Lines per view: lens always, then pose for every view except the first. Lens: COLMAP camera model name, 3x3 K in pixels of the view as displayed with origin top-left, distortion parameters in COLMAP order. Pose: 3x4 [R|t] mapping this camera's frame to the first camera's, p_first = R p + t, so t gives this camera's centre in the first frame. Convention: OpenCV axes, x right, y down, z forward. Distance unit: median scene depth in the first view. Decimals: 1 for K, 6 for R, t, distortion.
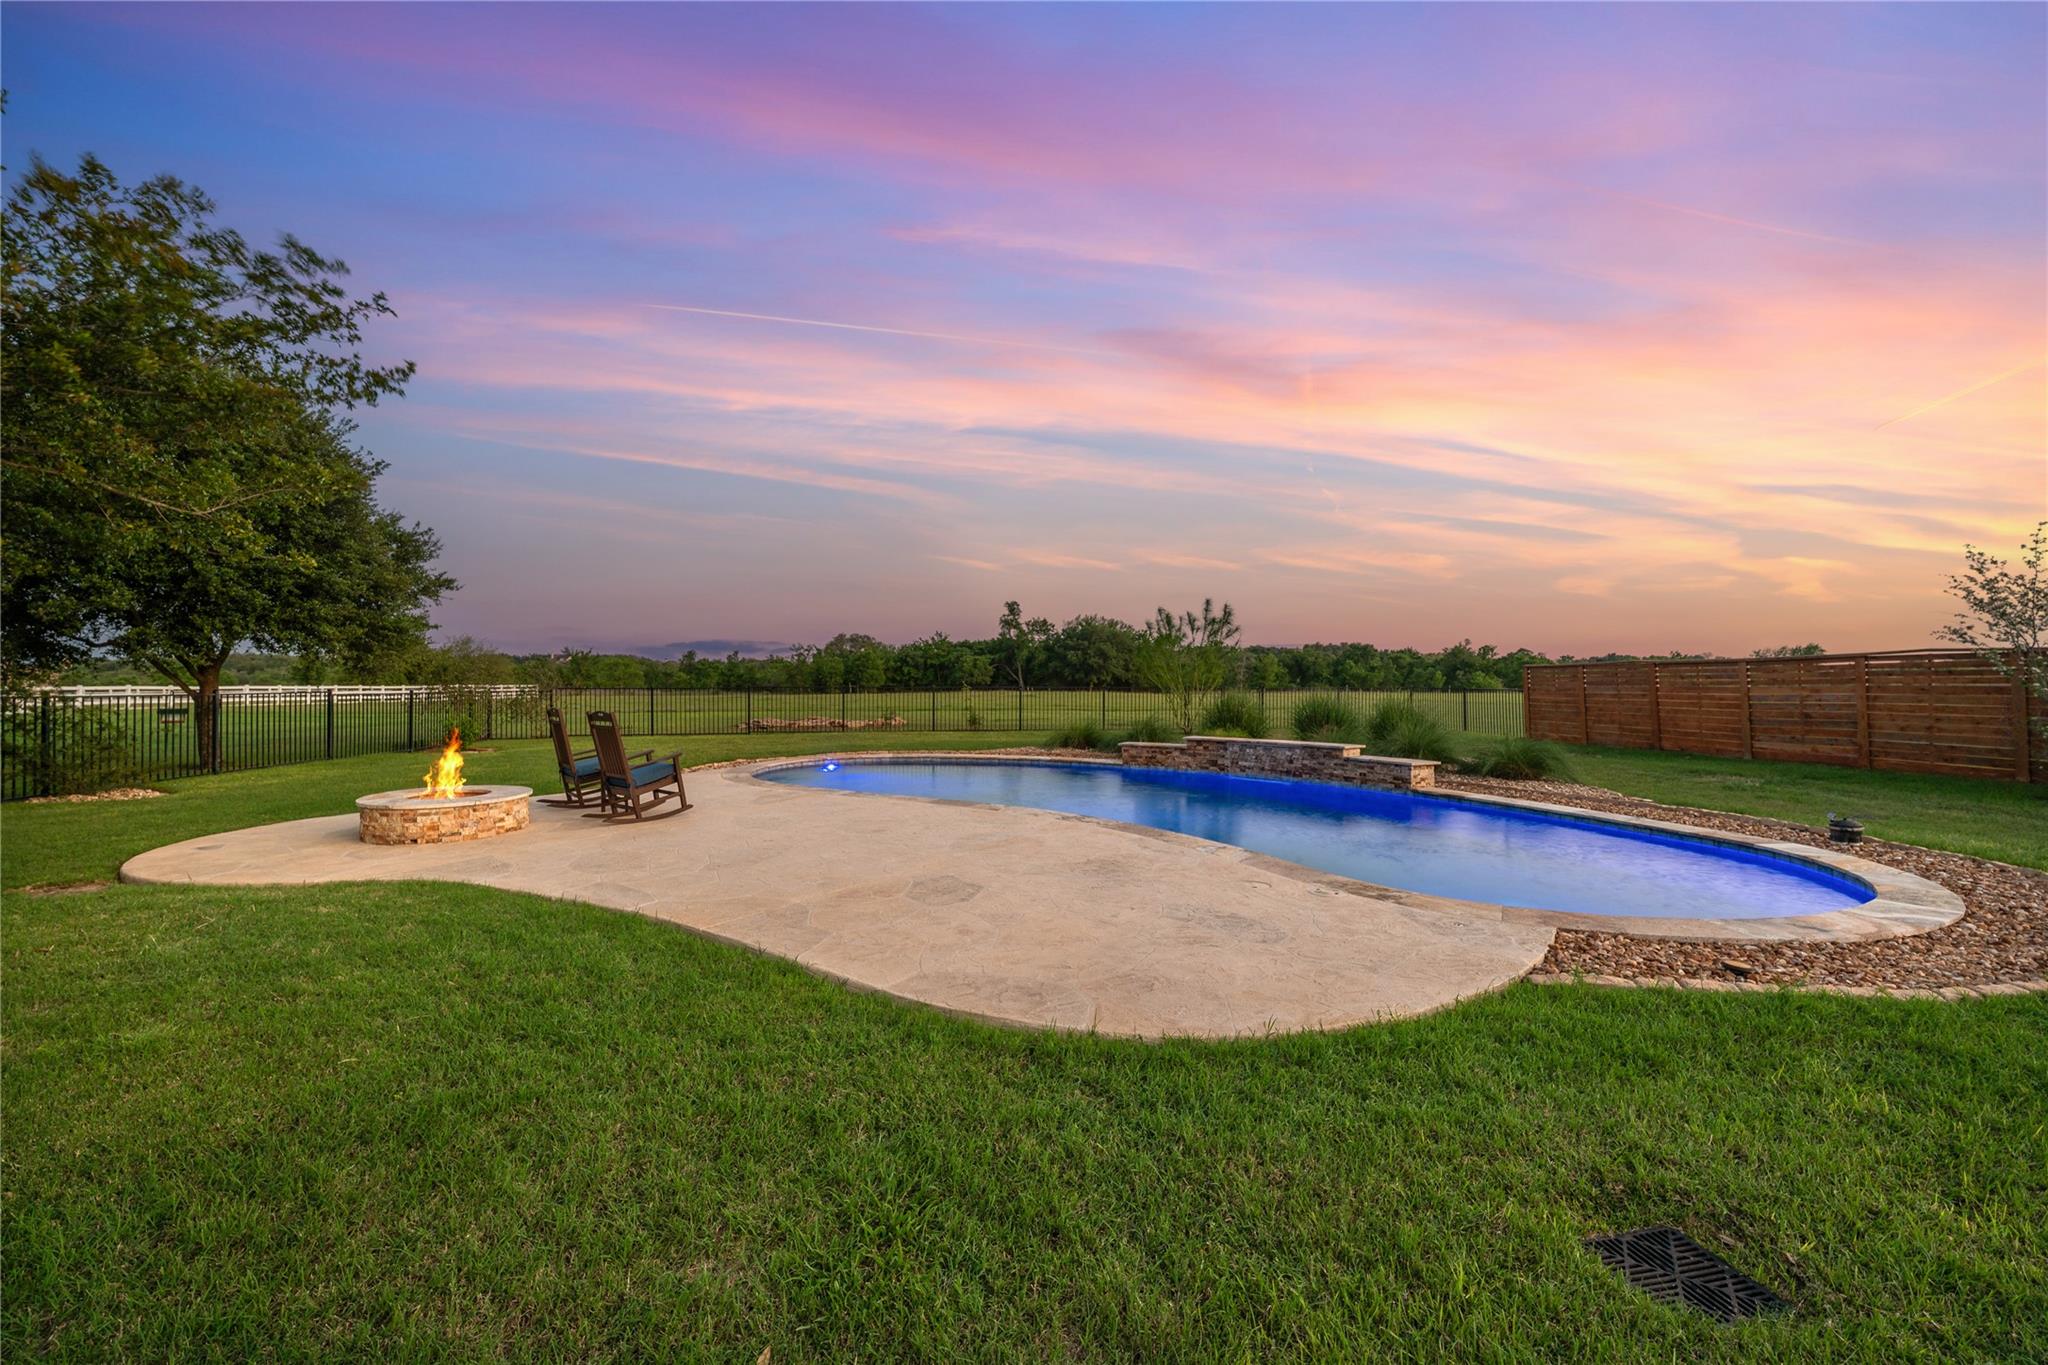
lens RADIAL K [[792.1, 0, 1024.0], [0, 792.1, 682.5], [0, 0, 1]] dist [0.000472, -0.000108]
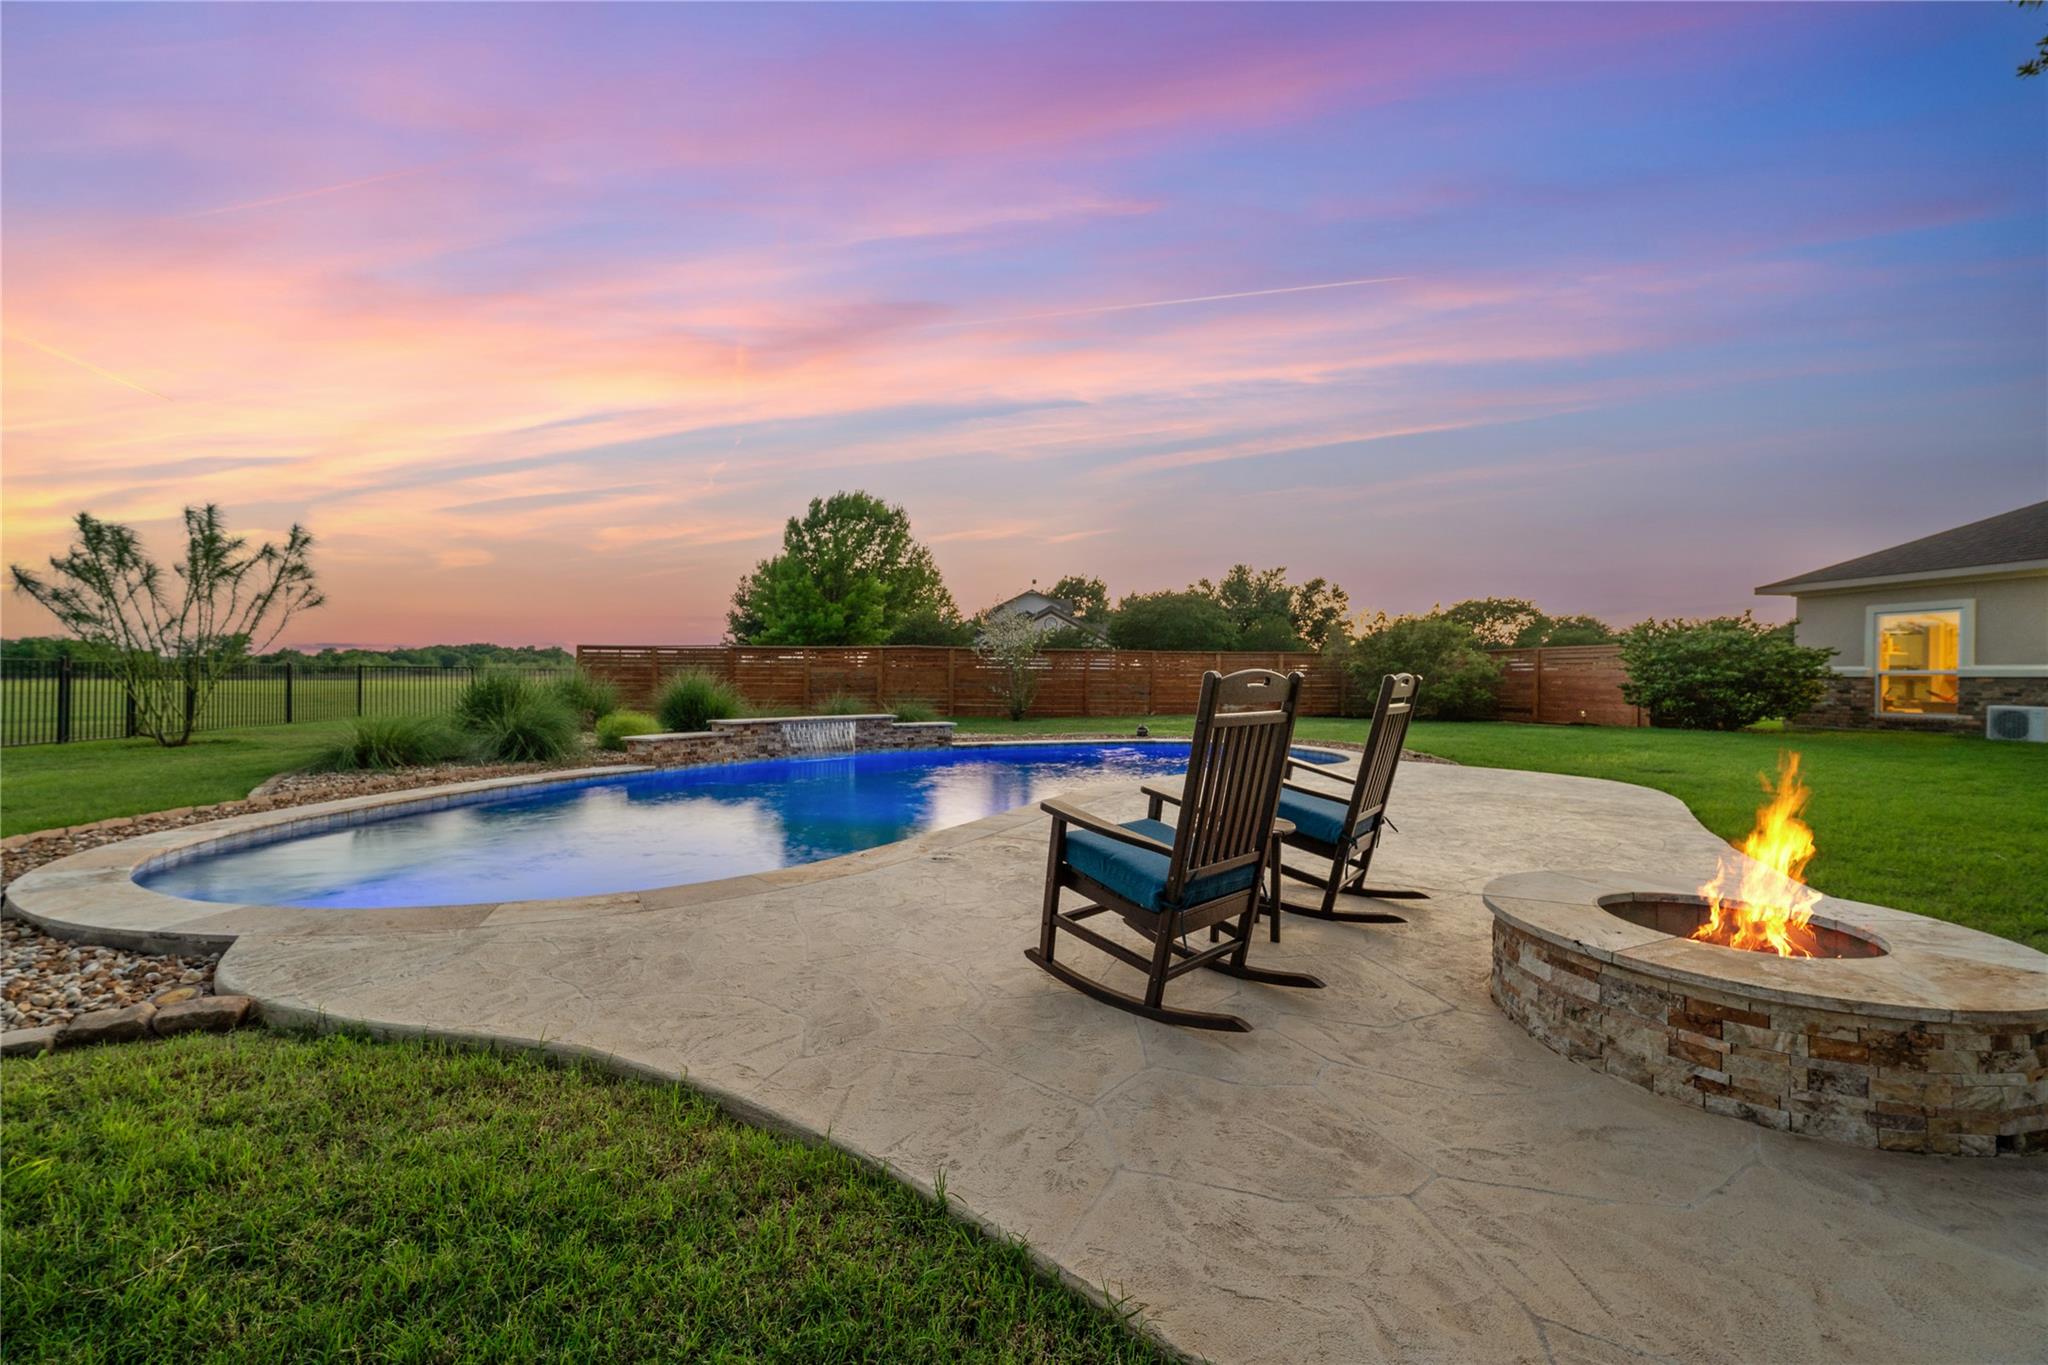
lens RADIAL K [[792.1, 0, 1024.0], [0, 792.1, 682.5], [0, 0, 1]] dist [0.000472, -0.000108]
pose [[-0.020366, -0.007685, 0.999763, -0.599247], [-0.010067, 0.999921, 0.007481, 0.021561], [-0.999742, -0.009912, -0.020442, 0.732138]]
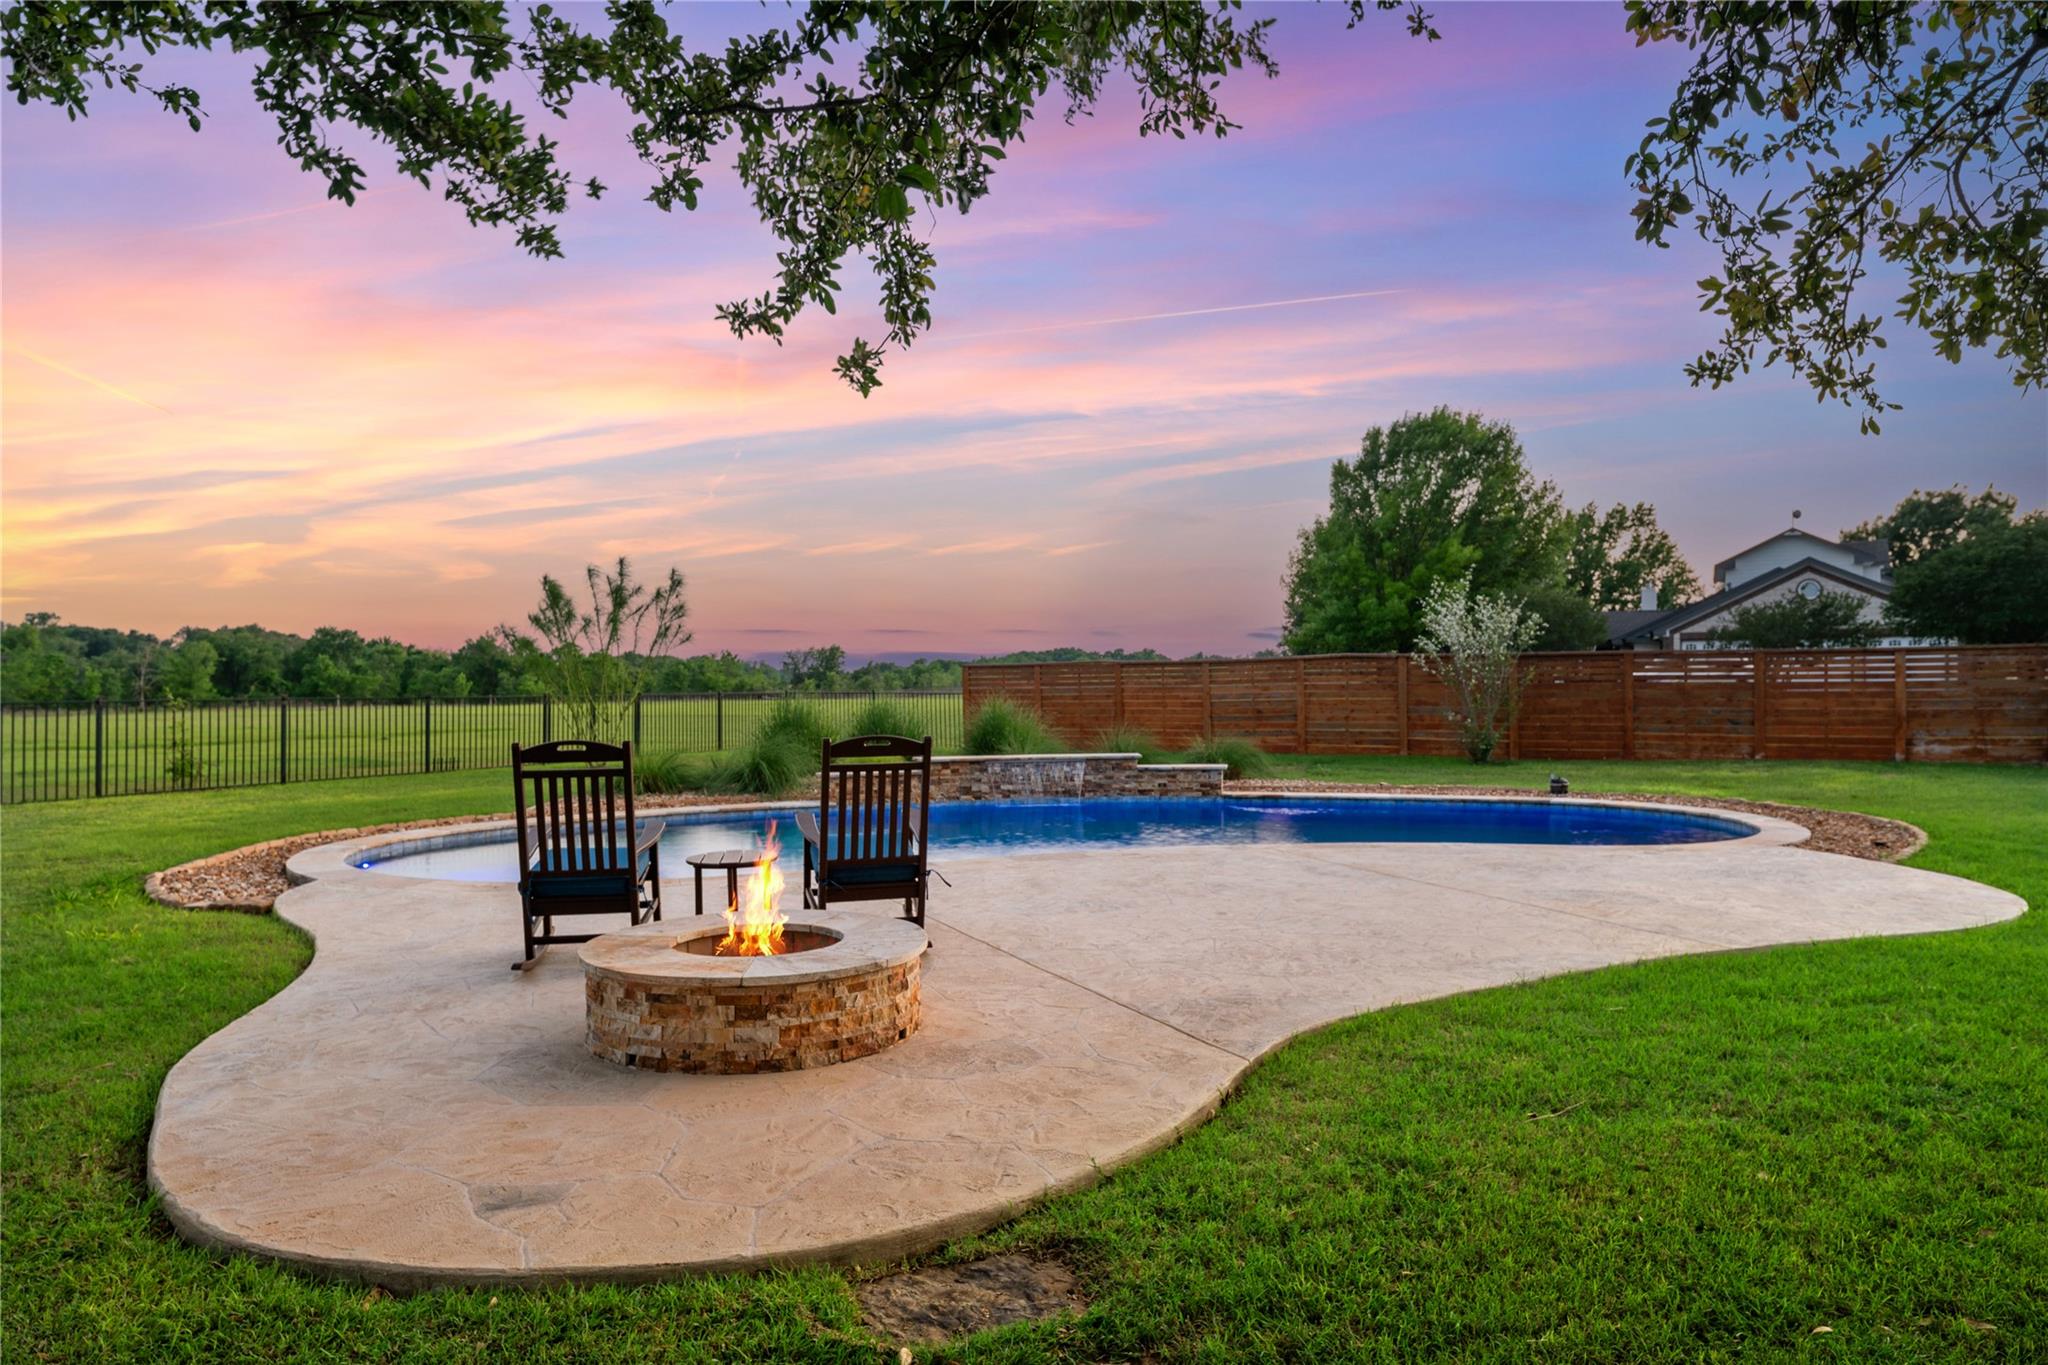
lens RADIAL K [[1223.1, 0, 1024.0], [0, 1223.1, 682.5], [0, 0, 1]] dist [-0.013160, -0.000554]
pose [[0.574221, -0.001930, 0.818698, -0.669341], [0.007787, 0.999965, -0.003105, 0.003322], [-0.818663, 0.008158, 0.574216, 0.285407]]
